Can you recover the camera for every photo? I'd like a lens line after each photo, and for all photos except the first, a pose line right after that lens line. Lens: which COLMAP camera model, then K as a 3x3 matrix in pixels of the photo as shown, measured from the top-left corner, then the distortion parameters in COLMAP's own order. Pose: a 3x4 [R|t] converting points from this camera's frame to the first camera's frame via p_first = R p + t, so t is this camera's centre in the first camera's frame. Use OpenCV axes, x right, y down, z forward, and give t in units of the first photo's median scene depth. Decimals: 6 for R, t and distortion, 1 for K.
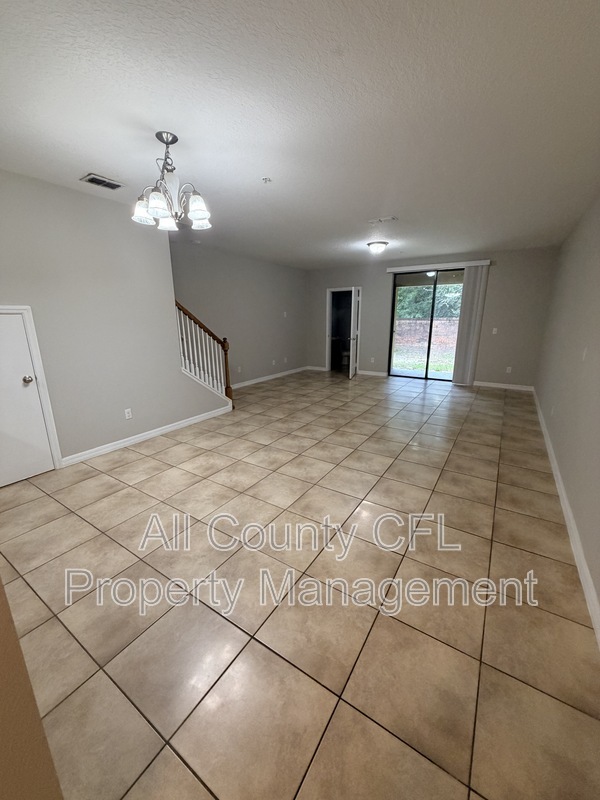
lens RADIAL K [[318.6, 0, 299.1], [0, 318.6, 397.9], [0, 0, 1]] dist [0.000658, 0.000199]
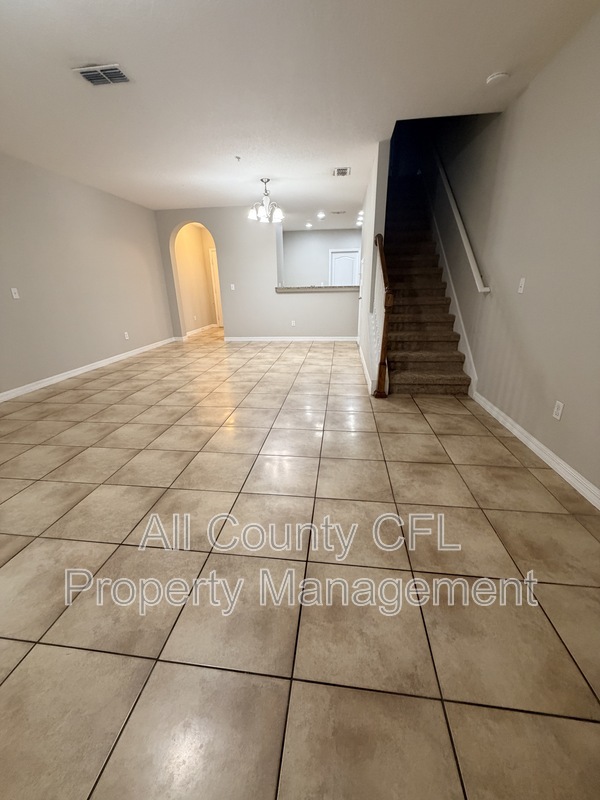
lens RADIAL K [[318.6, 0, 299.1], [0, 318.6, 397.9], [0, 0, 1]] dist [0.000658, 0.000199]
pose [[-0.900648, 0.167309, -0.401051, 0.269133], [-0.085771, 0.836309, 0.541507, -0.406111], [0.426001, 0.522106, -0.738870, 1.853250]]
